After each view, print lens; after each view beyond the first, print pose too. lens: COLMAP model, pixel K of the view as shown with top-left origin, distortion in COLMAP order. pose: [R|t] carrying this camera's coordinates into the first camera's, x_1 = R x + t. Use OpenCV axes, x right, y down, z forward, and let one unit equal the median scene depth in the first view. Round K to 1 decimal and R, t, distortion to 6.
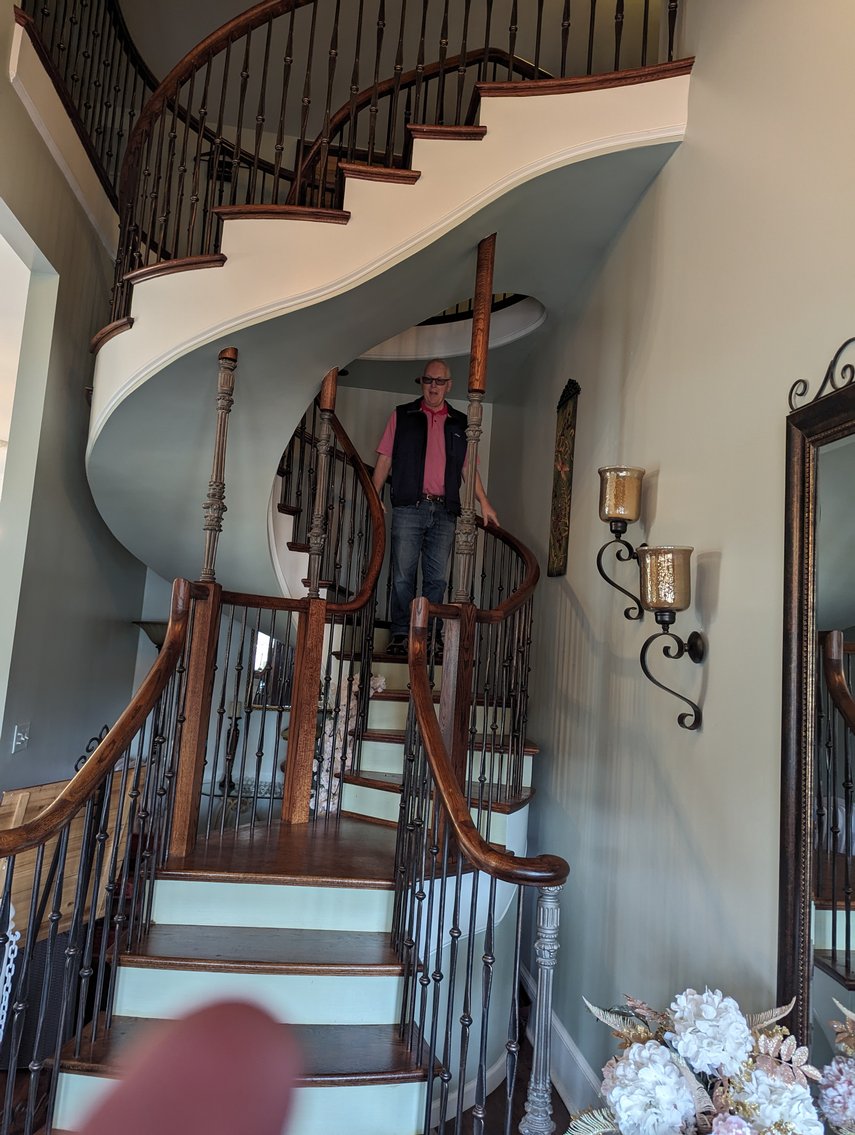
lens RADIAL K [[799.7, 0, 427.5], [0, 799.7, 567.5], [0, 0, 1]] dist [0.006166, 0.003049]
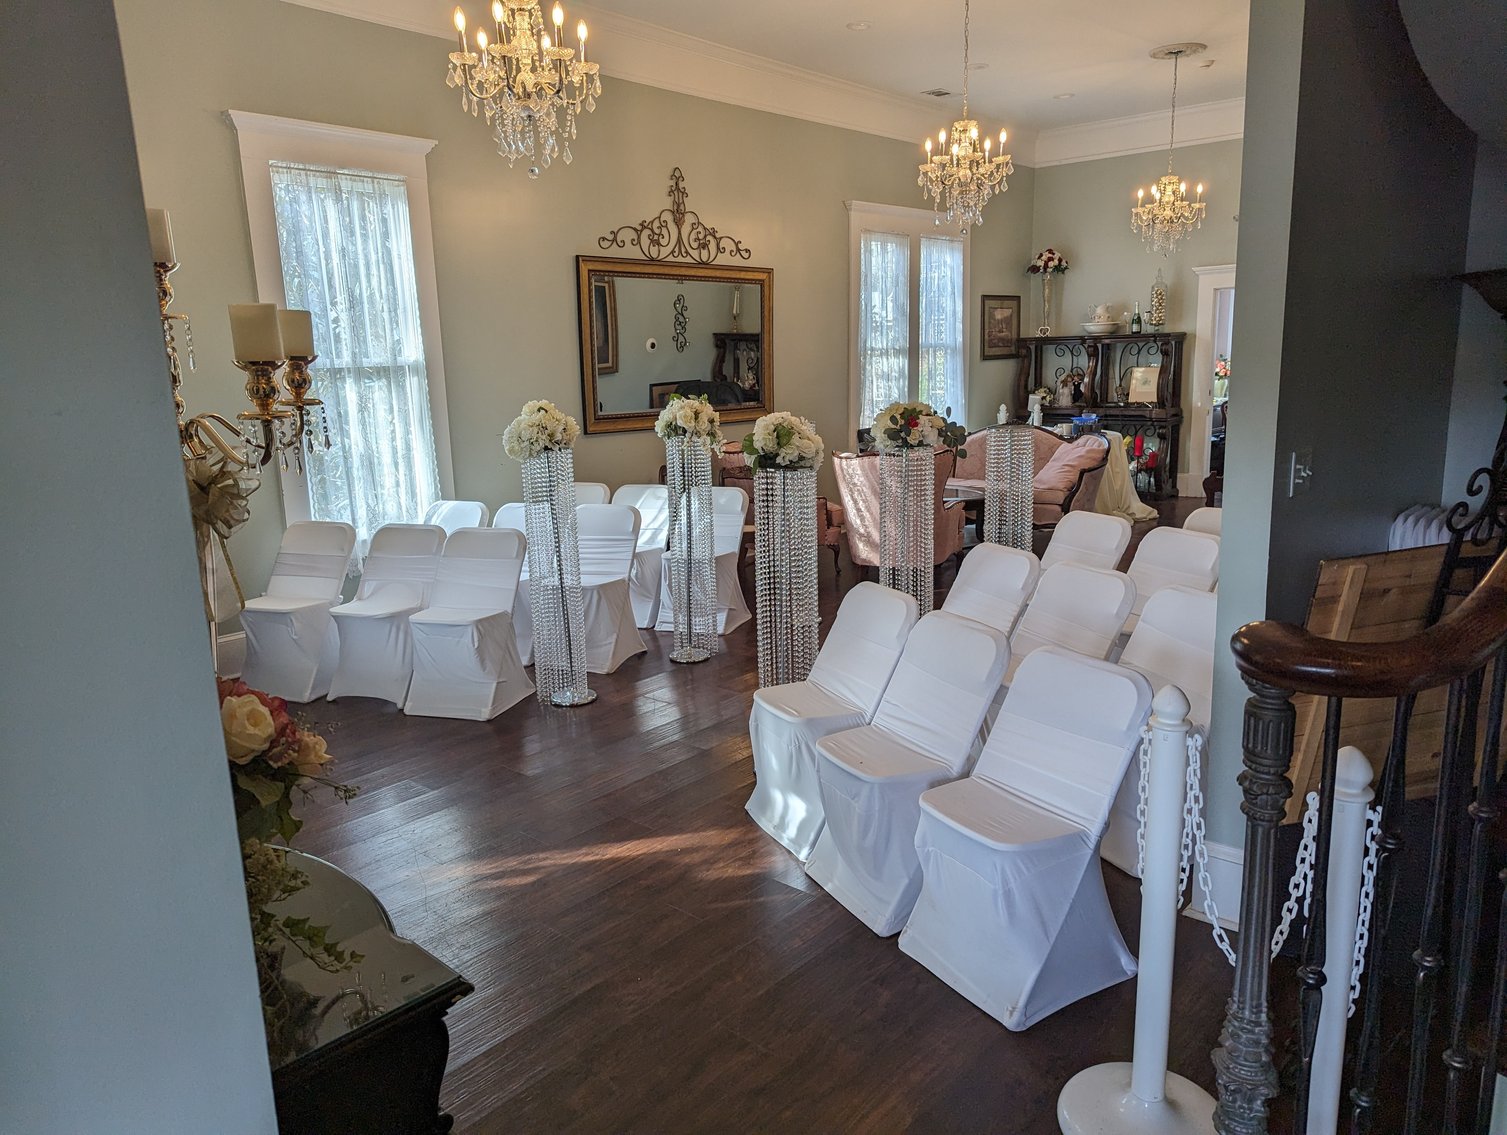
lens RADIAL K [[1061.8, 0, 753.5], [0, 1061.8, 567.5], [0, 0, 1]] dist [0.006166, 0.003049]
pose [[0.640811, 0.060939, -0.765276, -0.205464], [0.161394, 0.963873, 0.211898, 0.058073], [0.750542, -0.259298, 0.607826, 0.233440]]
